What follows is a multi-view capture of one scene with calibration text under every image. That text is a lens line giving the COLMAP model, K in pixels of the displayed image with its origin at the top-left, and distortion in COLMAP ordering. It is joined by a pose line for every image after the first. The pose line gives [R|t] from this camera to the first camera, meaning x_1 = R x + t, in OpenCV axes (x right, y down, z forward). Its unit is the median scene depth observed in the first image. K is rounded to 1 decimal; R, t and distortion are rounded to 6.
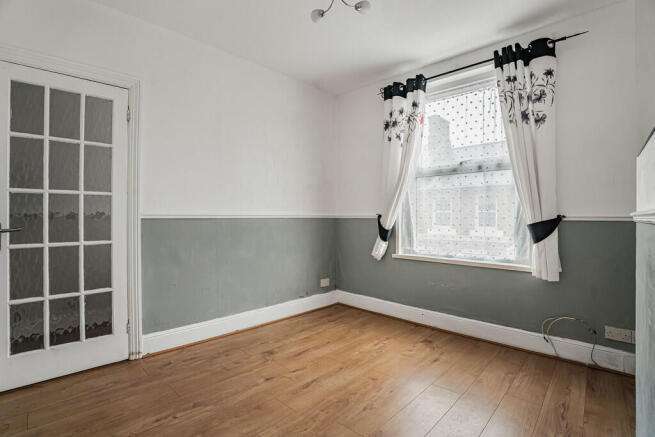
lens RADIAL K [[322.8, 0, 329.2], [0, 322.8, 220.5], [0, 0, 1]] dist [-0.041000, 0.000245]
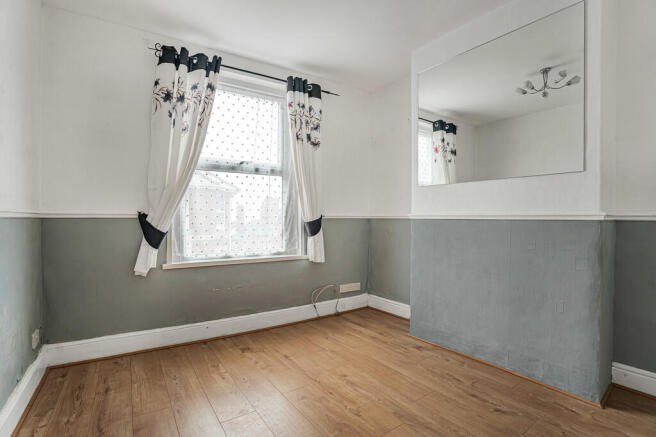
lens RADIAL K [[315.8, 0, 328.0], [0, 315.8, 209.5], [0, 0, 1]] dist [-0.056209, -0.000127]
pose [[0.211390, 0.016589, 0.977261, -0.538643], [0.008386, 0.999788, -0.018785, -0.011139], [-0.977366, 0.012167, 0.211206, 0.569911]]
